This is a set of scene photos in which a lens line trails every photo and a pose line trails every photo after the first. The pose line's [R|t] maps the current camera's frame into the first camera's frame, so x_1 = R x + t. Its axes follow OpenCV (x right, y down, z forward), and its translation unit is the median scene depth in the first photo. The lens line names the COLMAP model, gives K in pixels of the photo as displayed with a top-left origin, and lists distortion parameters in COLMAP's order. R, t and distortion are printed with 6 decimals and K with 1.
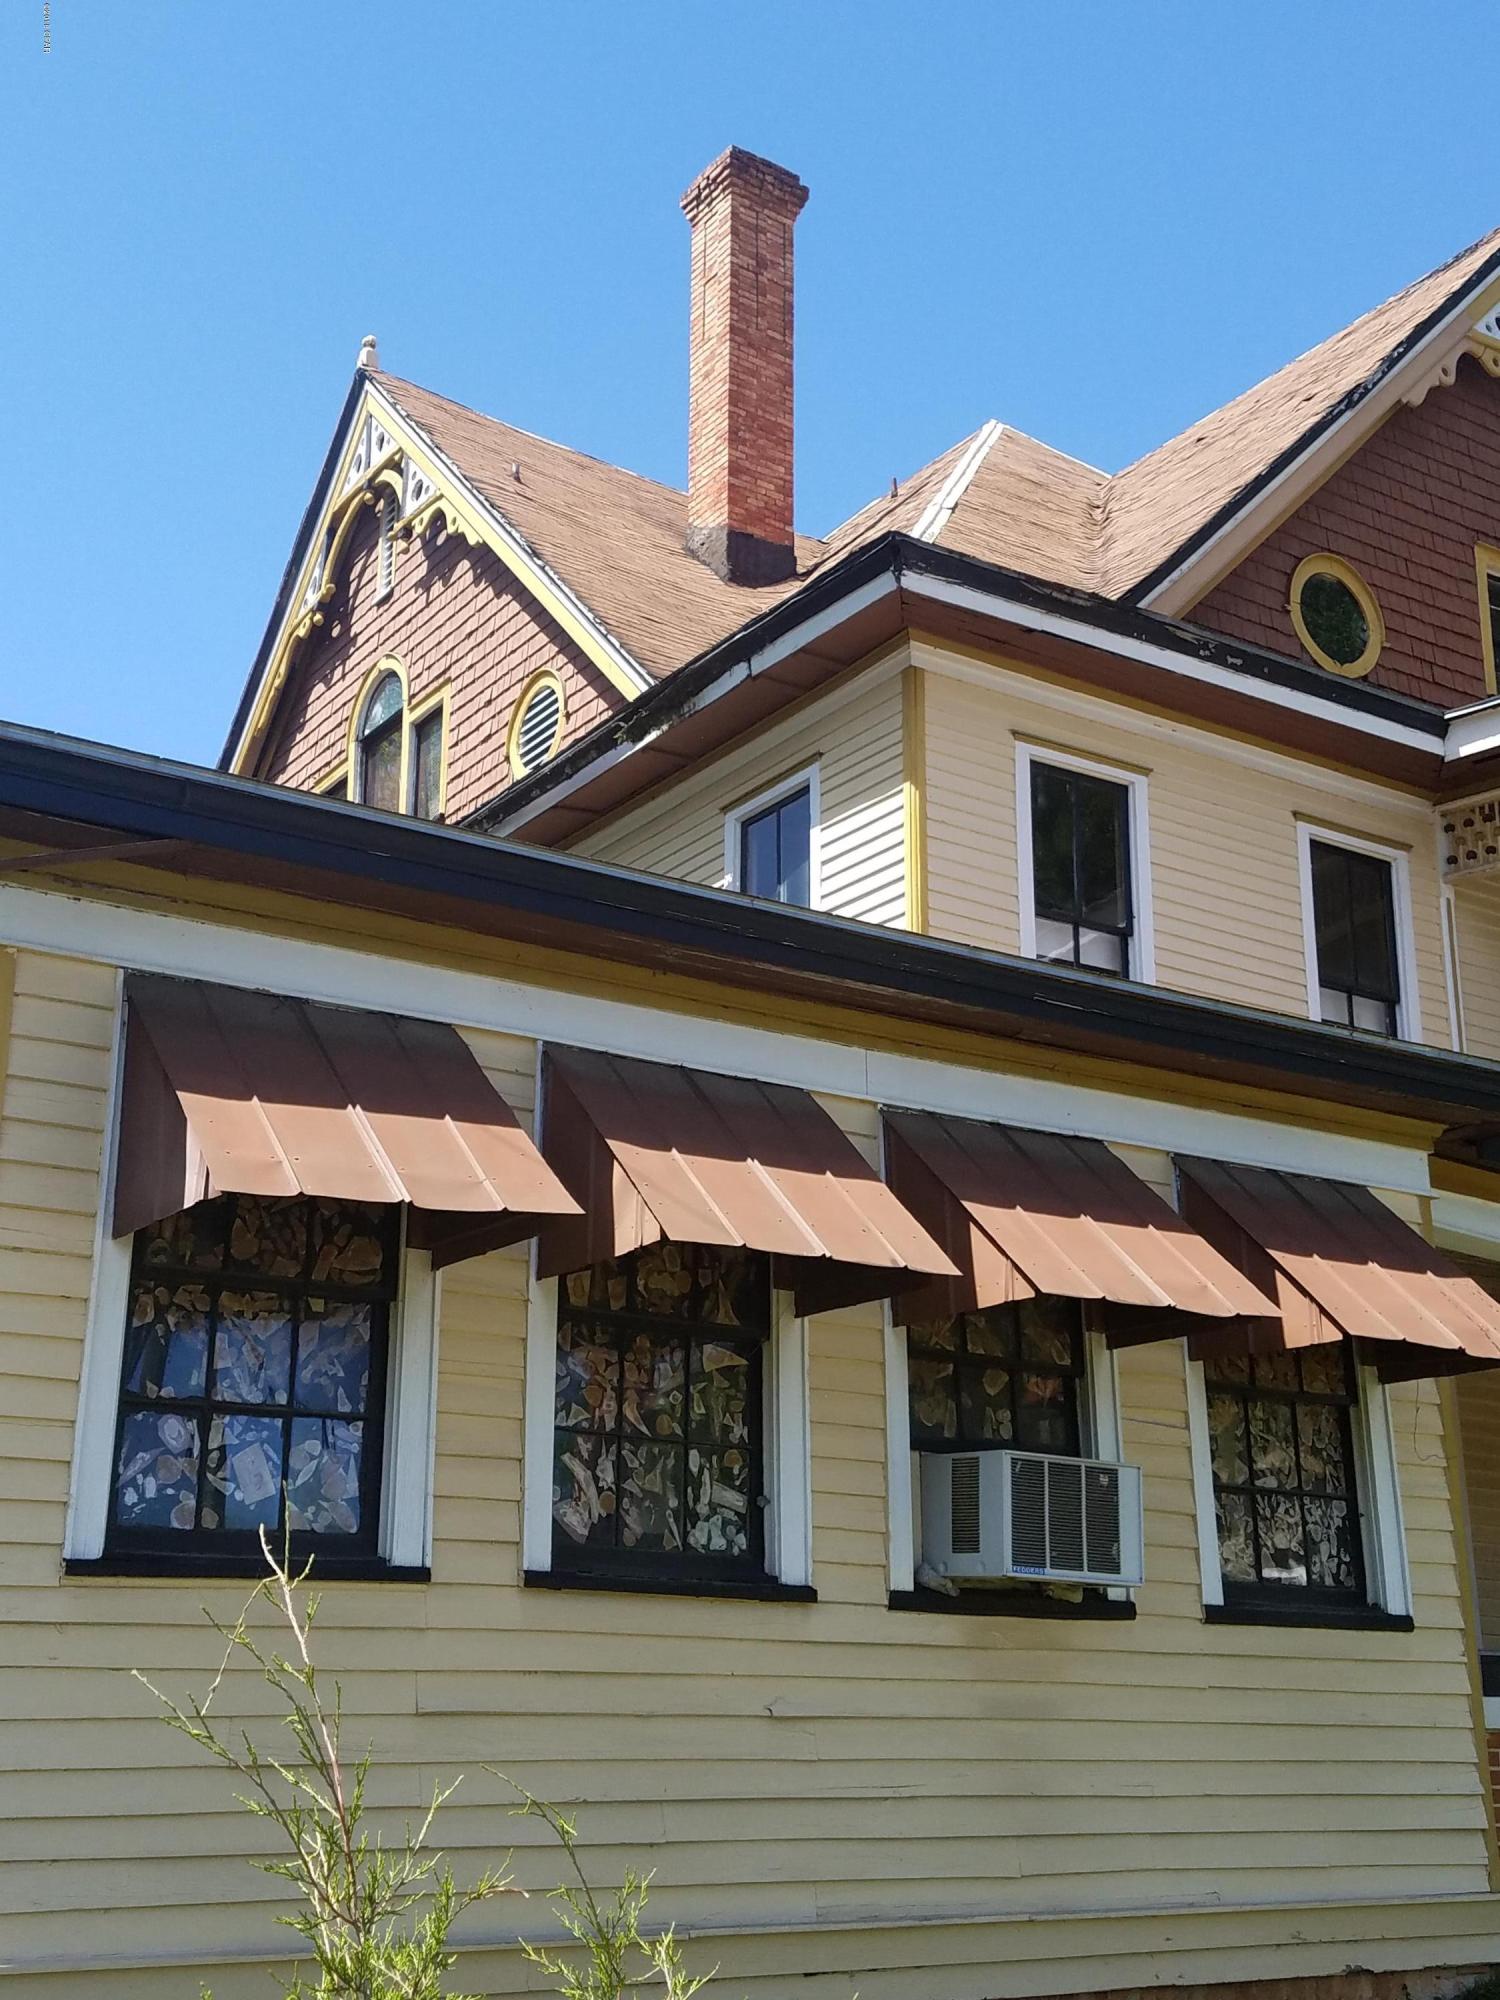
lens RADIAL K [[2280.3, 0, 700.5], [0, 2280.3, 1049.2], [0, 0, 1]] dist [0.406502, -1.251377]
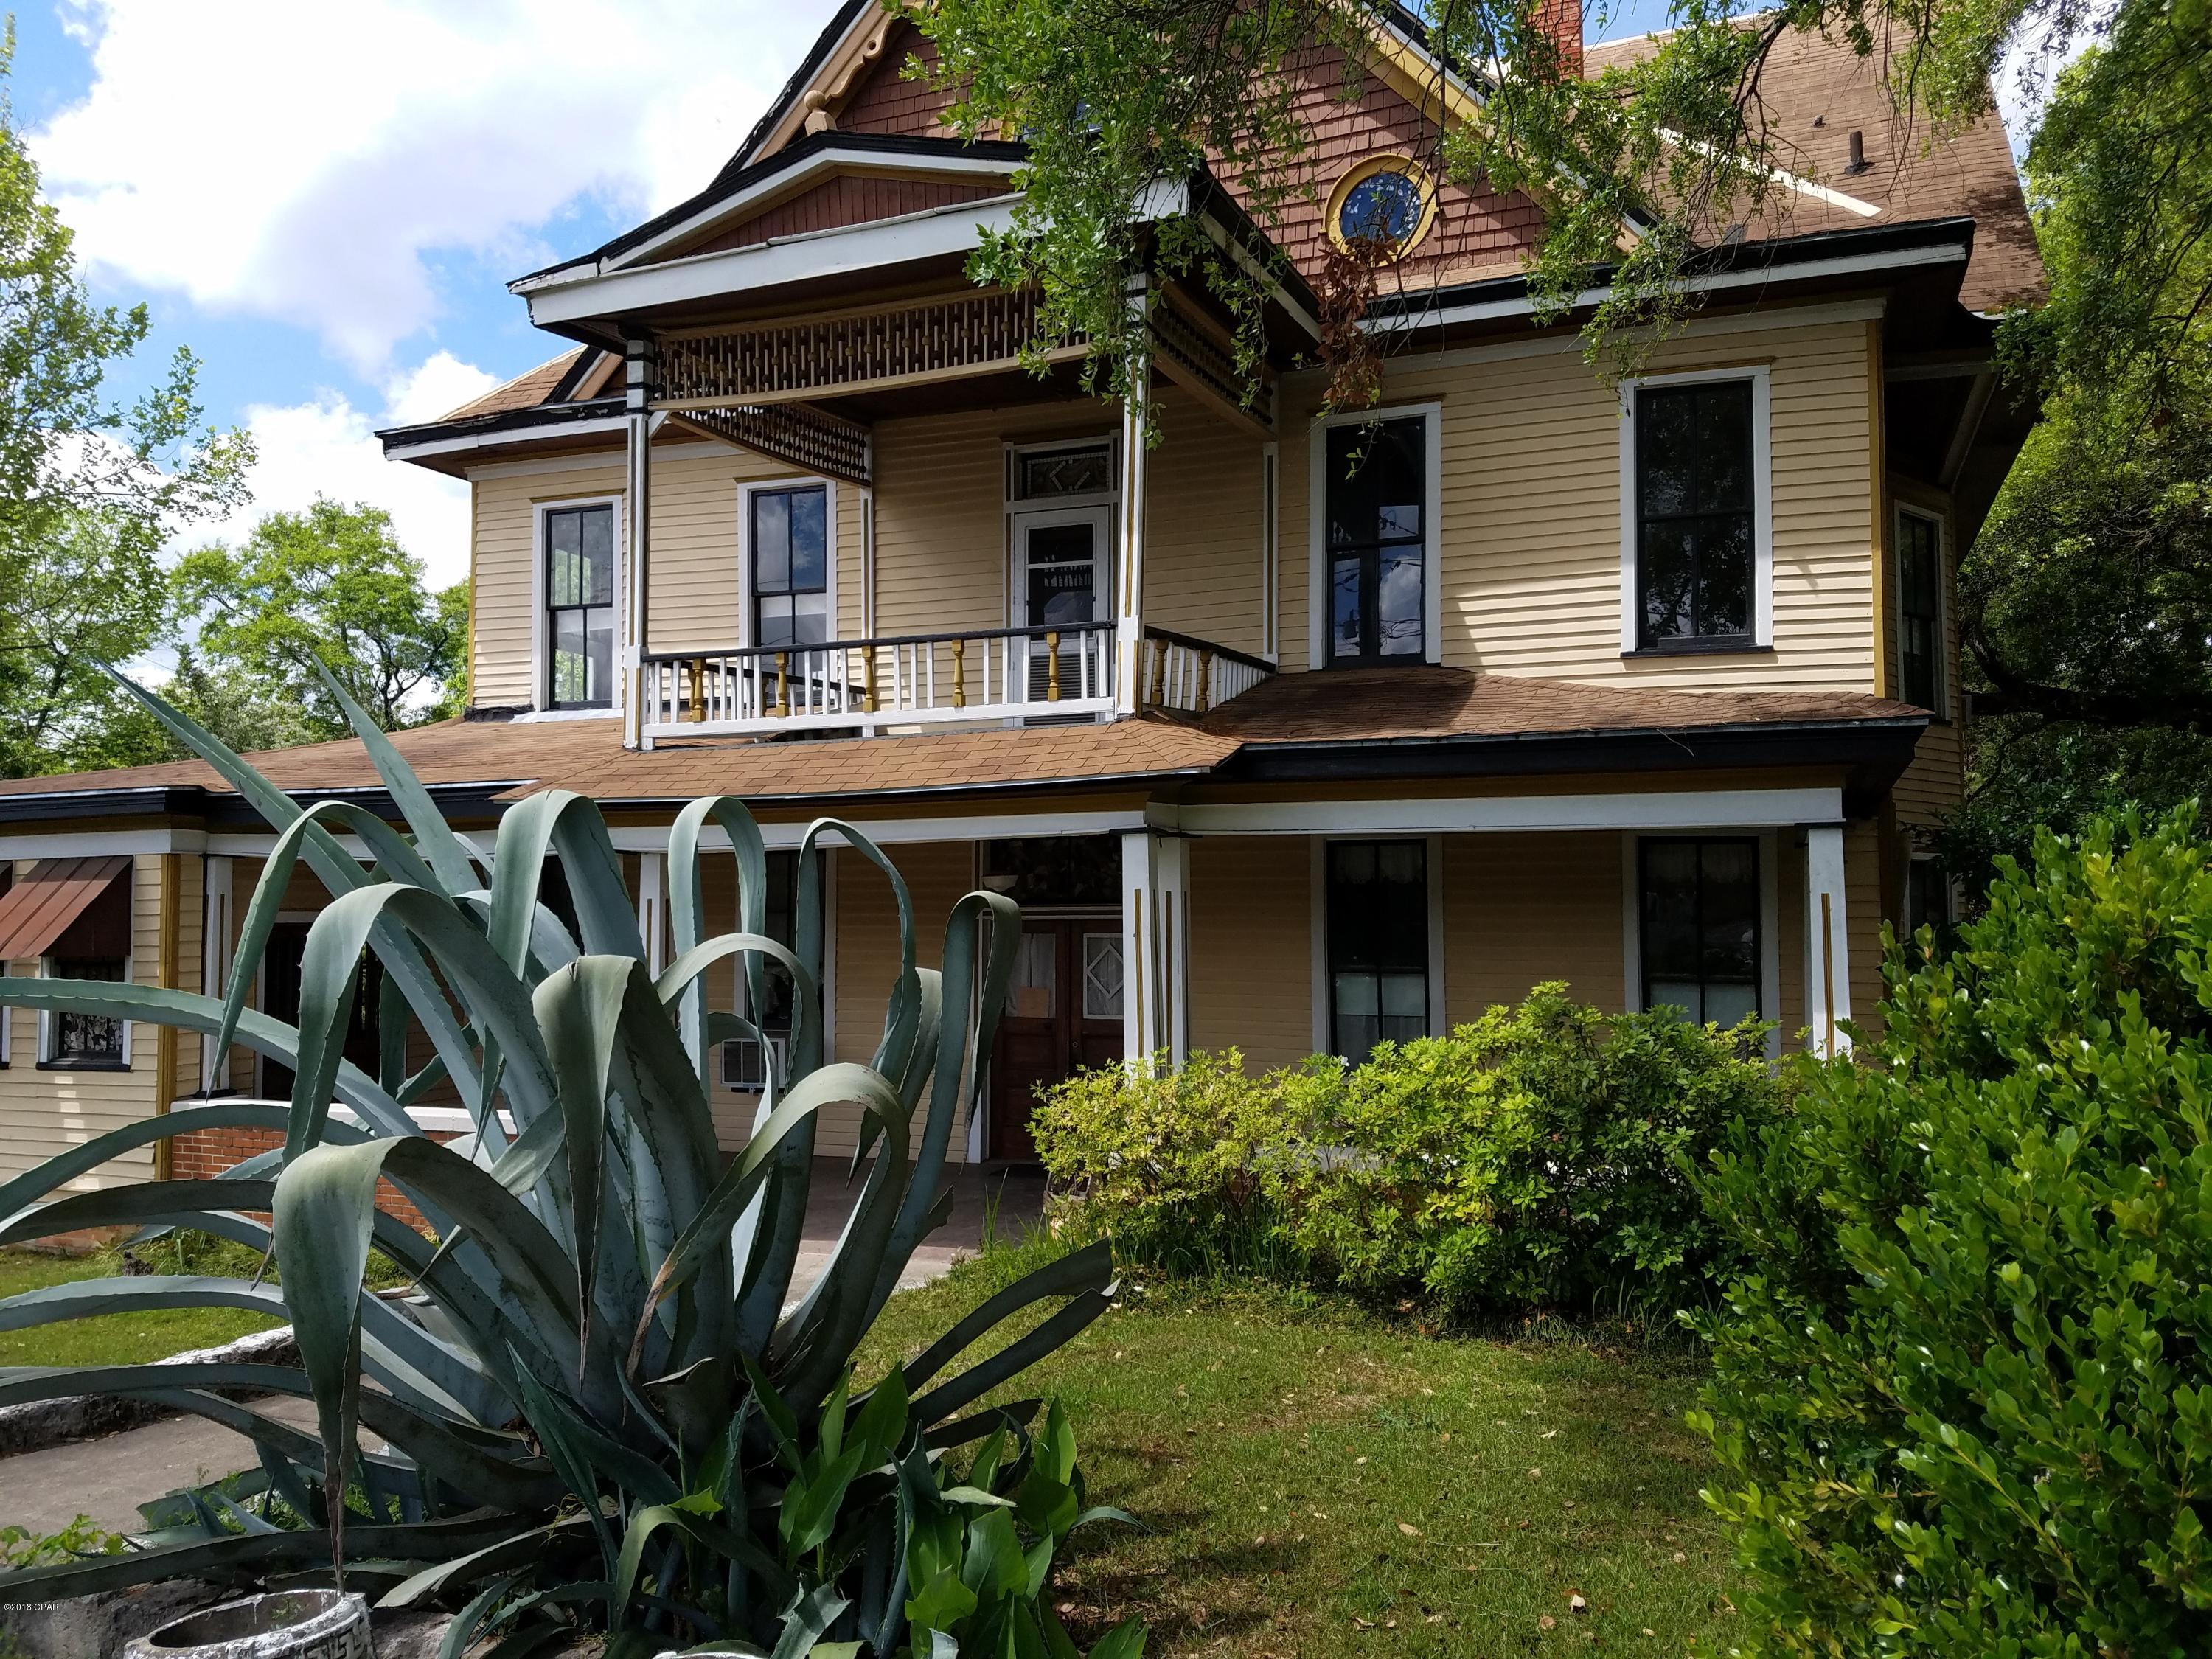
lens RADIAL K [[1686.2, 0, 1093.9], [0, 1686.2, 839.9], [0, 0, 1]] dist [0.233971, -0.411919]
pose [[0.577820, -0.044252, -0.814964, 1.447618], [0.241497, 0.963086, 0.118930, 0.049328], [0.779617, -0.265532, 0.567177, 0.590662]]
